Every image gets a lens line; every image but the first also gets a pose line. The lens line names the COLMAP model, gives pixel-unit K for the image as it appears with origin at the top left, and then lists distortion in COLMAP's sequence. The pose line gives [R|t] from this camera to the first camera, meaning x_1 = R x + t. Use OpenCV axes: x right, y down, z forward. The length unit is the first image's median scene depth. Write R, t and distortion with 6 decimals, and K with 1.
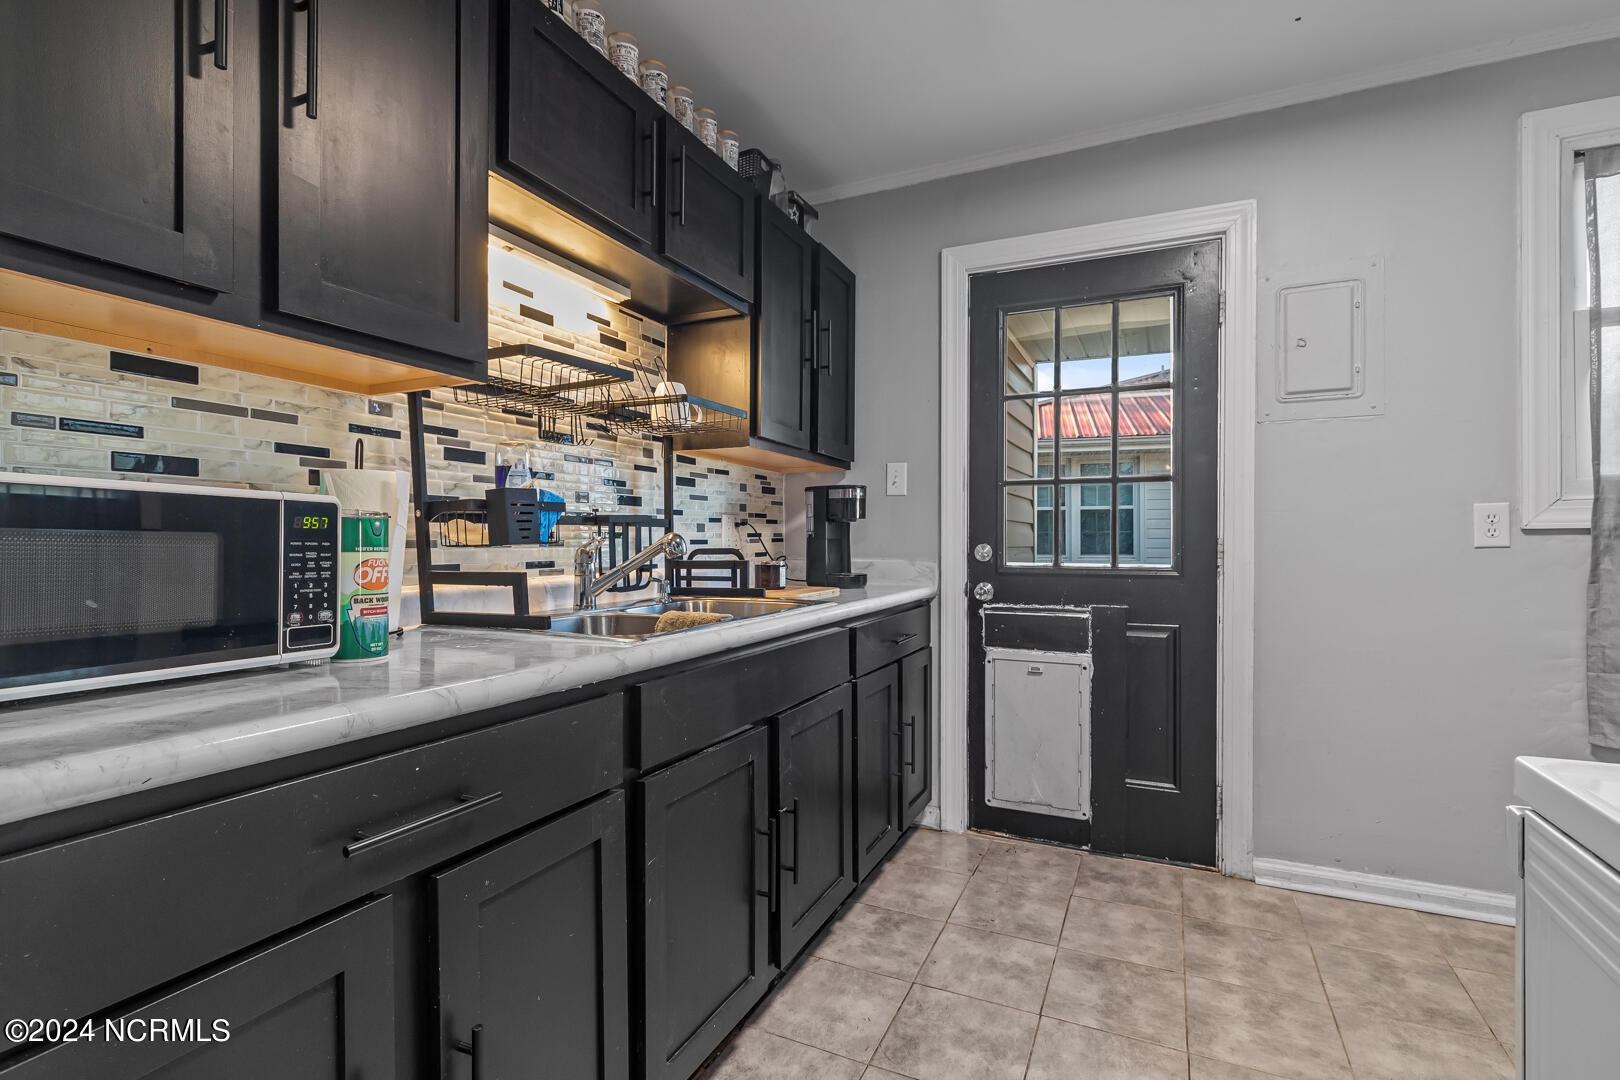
lens RADIAL K [[740.6, 0, 819.3], [0, 740.6, 544.5], [0, 0, 1]] dist [-0.003988, -0.001639]
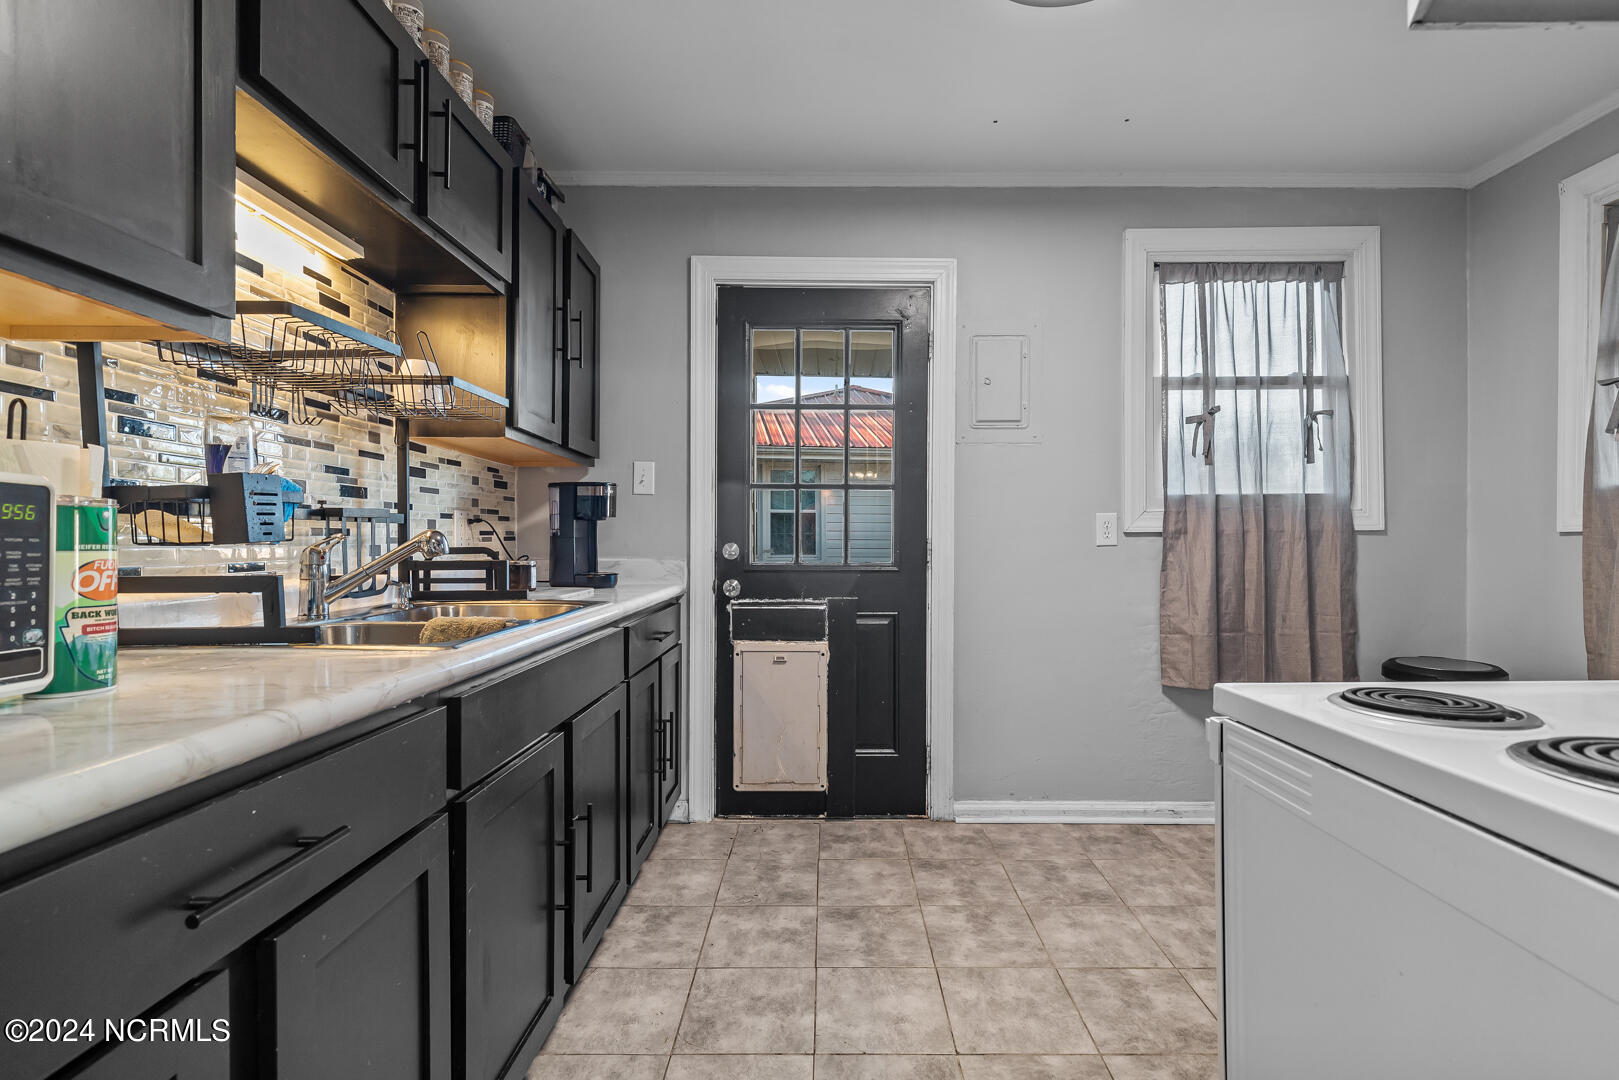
lens RADIAL K [[737.0, 0, 826.4], [0, 737.0, 543.6], [0, 0, 1]] dist [0.002571, -0.000633]
pose [[0.905764, 0.000998, 0.423781, -0.120788], [-0.000724, 0.999999, -0.000808, 0.001307], [-0.423782, 0.000425, 0.905764, -0.006988]]
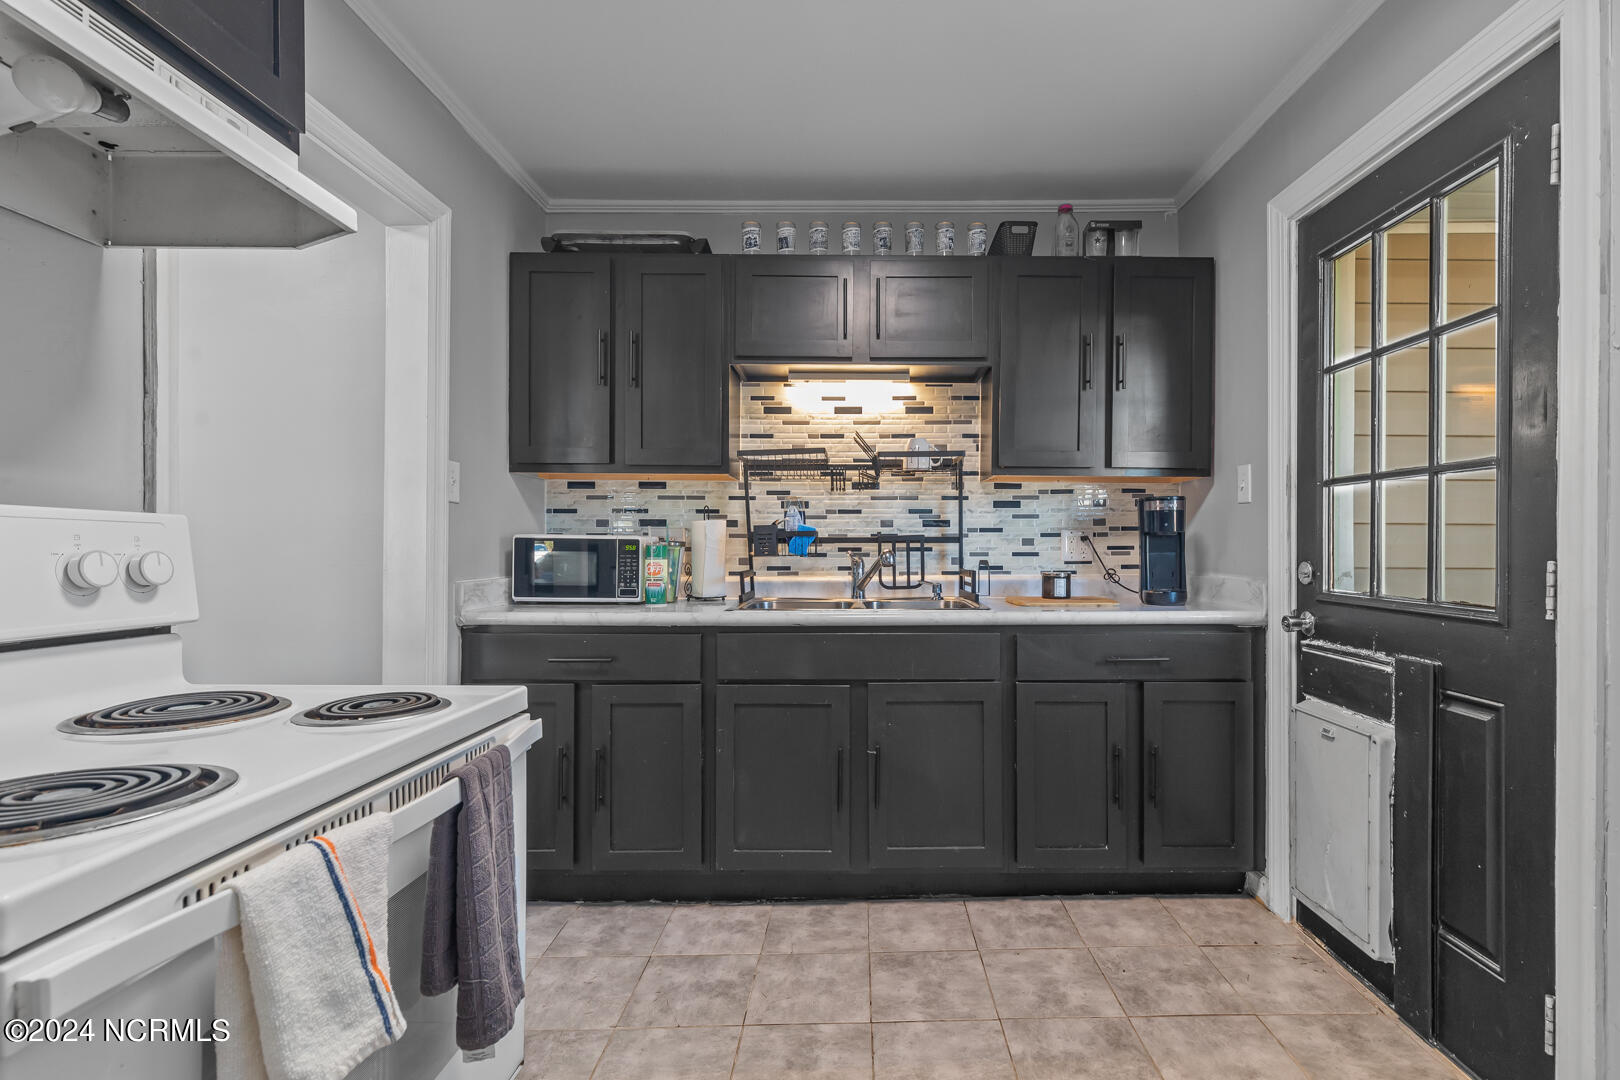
lens RADIAL K [[741.6, 0, 845.6], [0, 741.6, 542.6], [0, 0, 1]] dist [-0.000703, -0.000136]
pose [[0.418120, 0.001051, -0.908391, 0.891734], [-0.004510, 0.999989, -0.000919, -0.022145], [0.908381, 0.004481, 0.418120, 0.284117]]
